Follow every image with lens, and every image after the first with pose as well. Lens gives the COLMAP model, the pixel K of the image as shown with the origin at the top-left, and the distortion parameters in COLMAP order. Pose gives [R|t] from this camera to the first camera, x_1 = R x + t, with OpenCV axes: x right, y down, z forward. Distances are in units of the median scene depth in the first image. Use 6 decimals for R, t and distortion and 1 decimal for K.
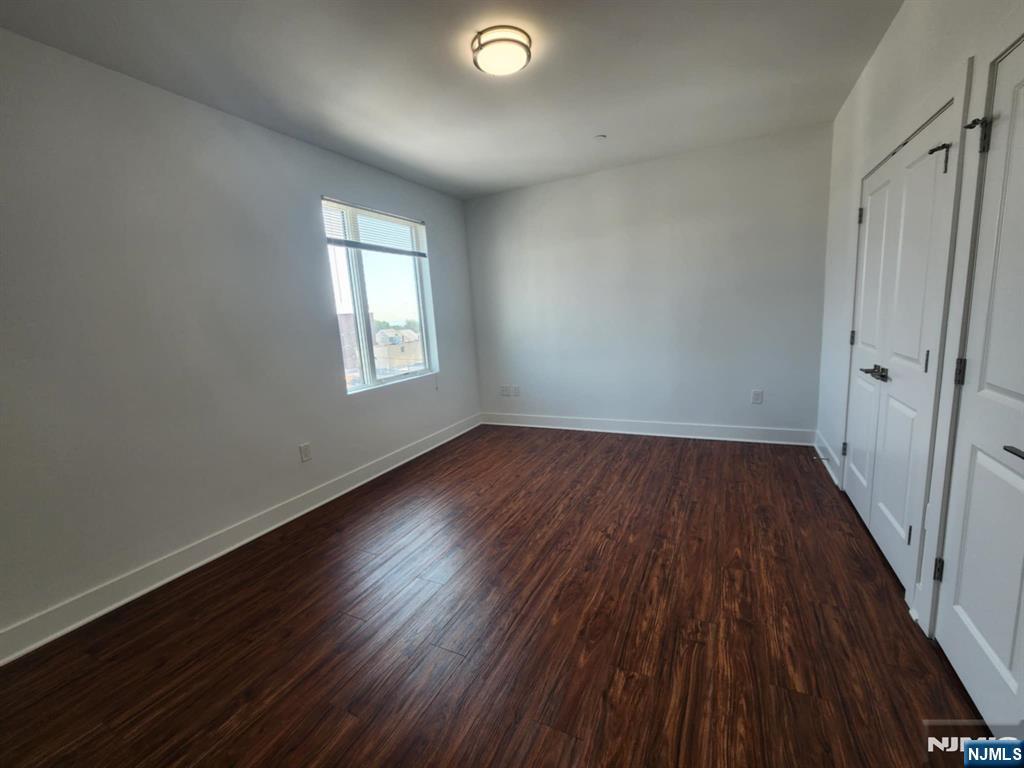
lens RADIAL K [[422.6, 0, 512.6], [0, 422.6, 382.2], [0, 0, 1]] dist [-0.002997, 0.001437]
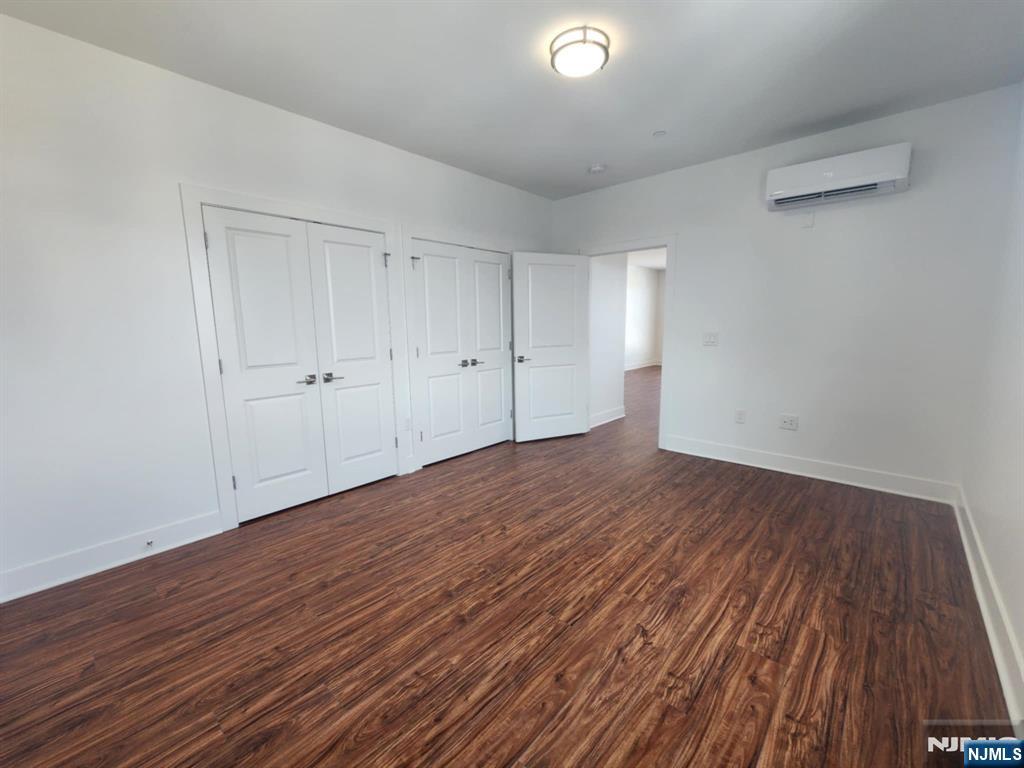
lens RADIAL K [[422.6, 0, 511.9], [0, 422.6, 384.2], [0, 0, 1]] dist [-0.002997, 0.001437]
pose [[-0.959591, 0.040125, 0.278523, -0.091716], [0.119602, 0.954088, 0.274613, -0.239378], [-0.254717, 0.296828, -0.920333, 1.632596]]
